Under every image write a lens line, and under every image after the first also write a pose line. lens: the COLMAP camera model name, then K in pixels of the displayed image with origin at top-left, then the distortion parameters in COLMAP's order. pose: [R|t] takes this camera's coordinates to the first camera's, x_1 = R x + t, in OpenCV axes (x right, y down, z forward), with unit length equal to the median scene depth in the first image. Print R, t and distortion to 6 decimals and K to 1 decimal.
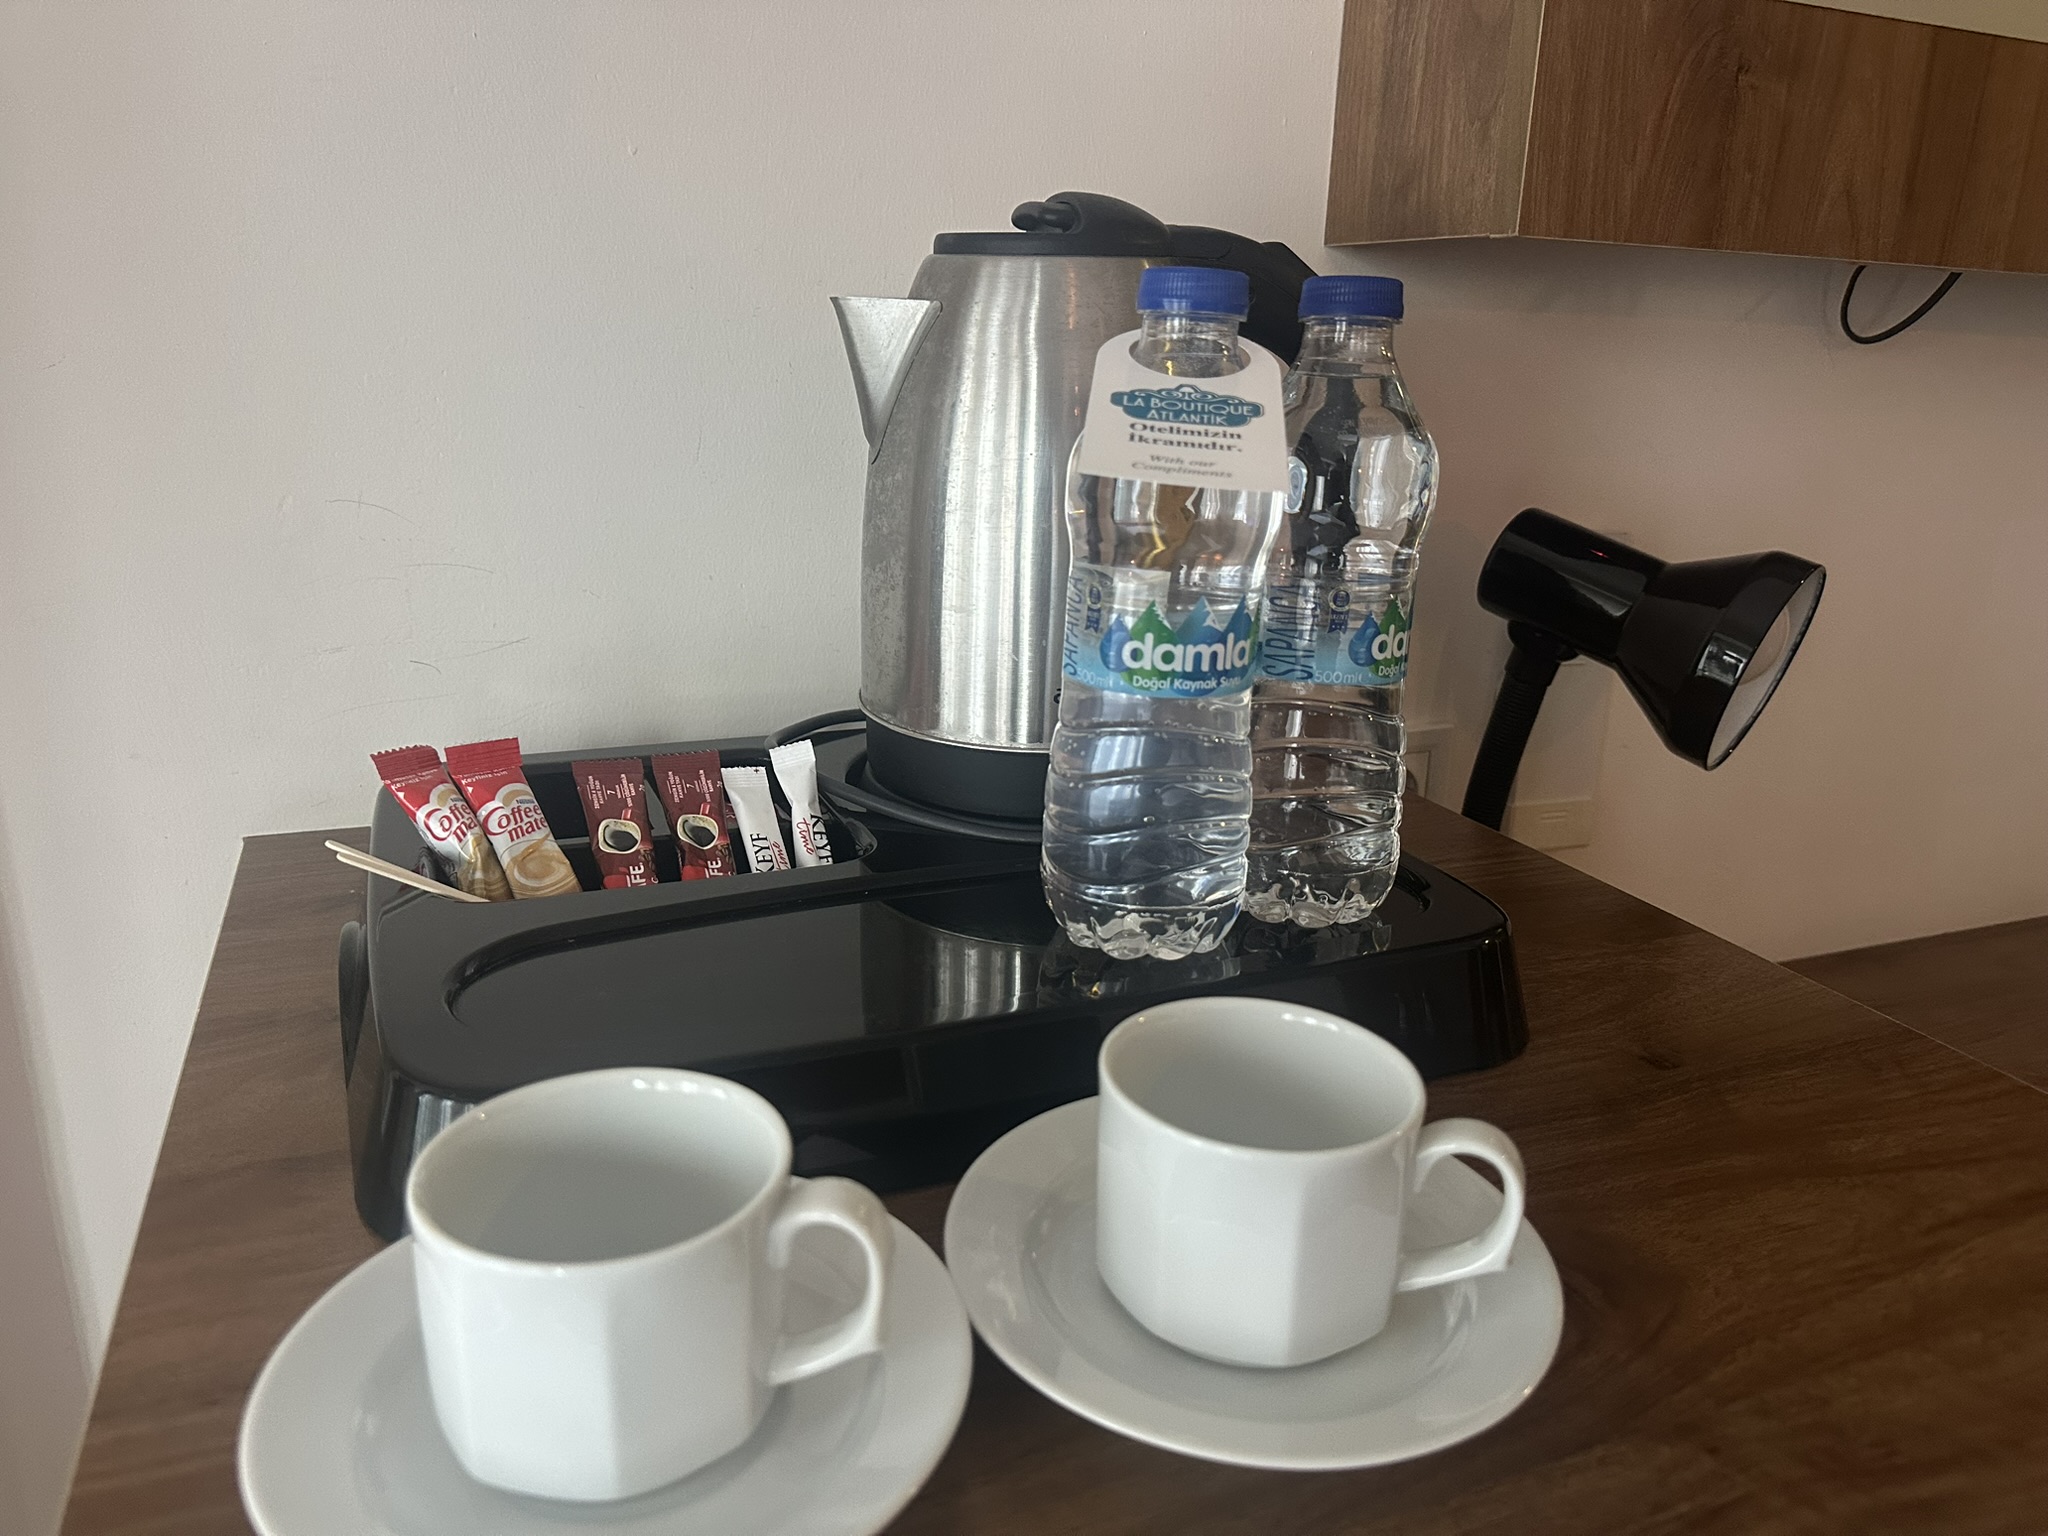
lens RADIAL K [[1549.9, 0, 1026.2], [0, 1549.9, 760.3], [0, 0, 1]] dist [0.057843, -0.021166]
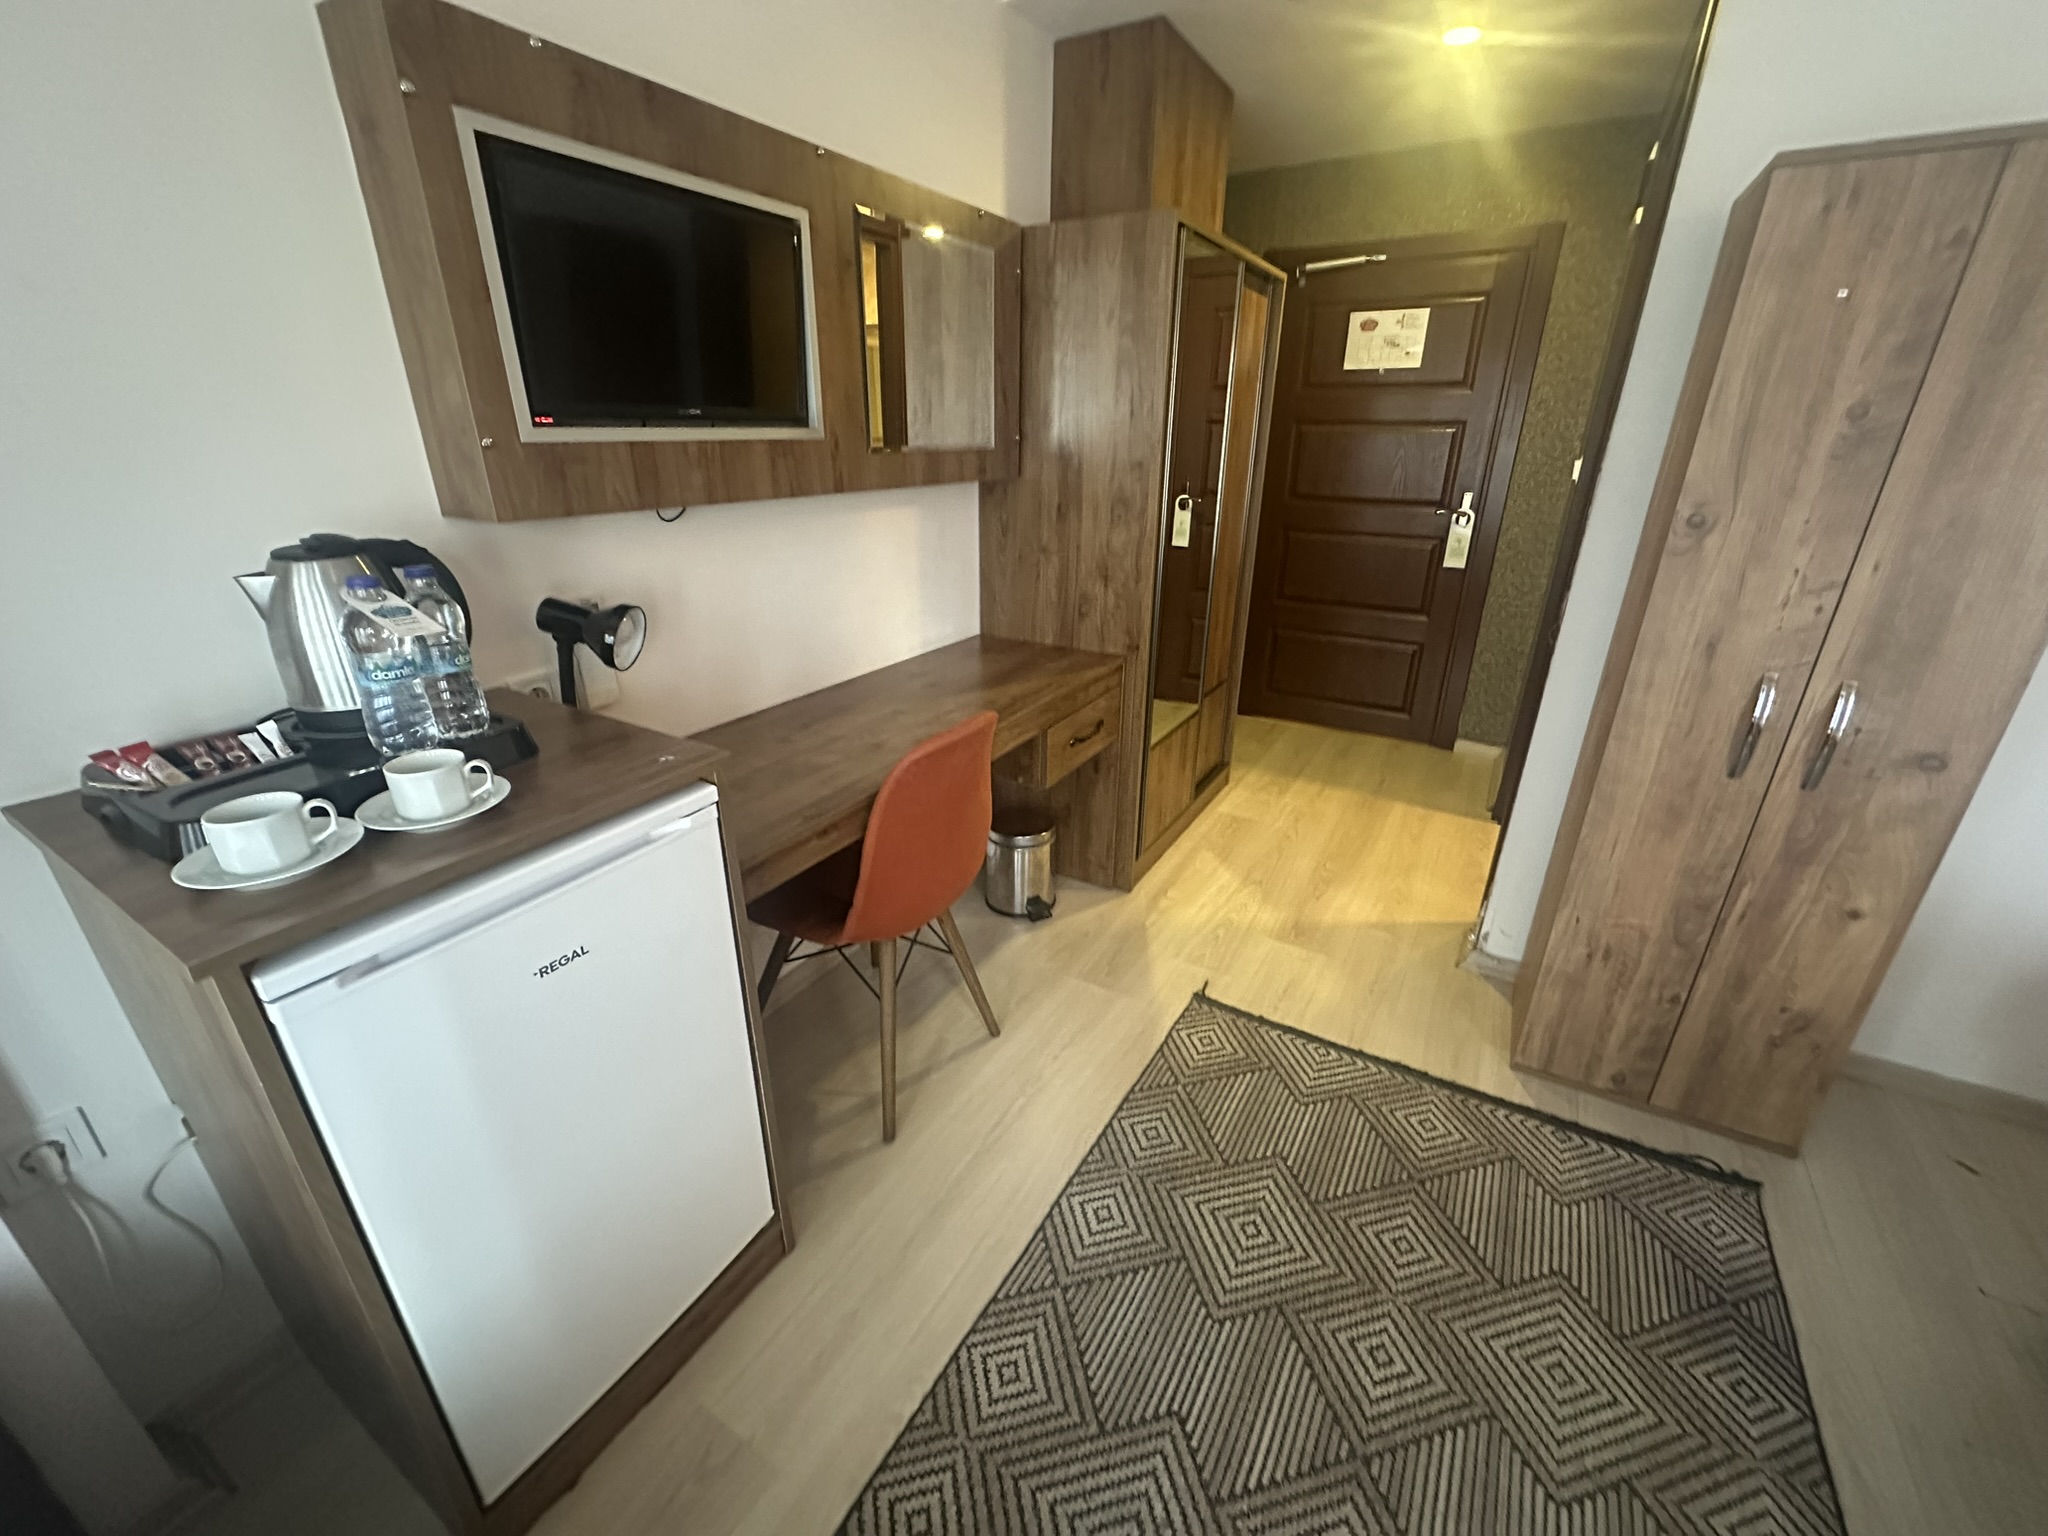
lens RADIAL K [[816.8, 0, 1031.8], [0, 816.8, 749.1], [0, 0, 1]] dist [-0.006455, 0.001669]
pose [[0.787703, -0.252004, 0.562155, 0.139589], [0.192451, 0.967498, 0.164045, 0.074227], [-0.585223, -0.021031, 0.810599, -1.317666]]
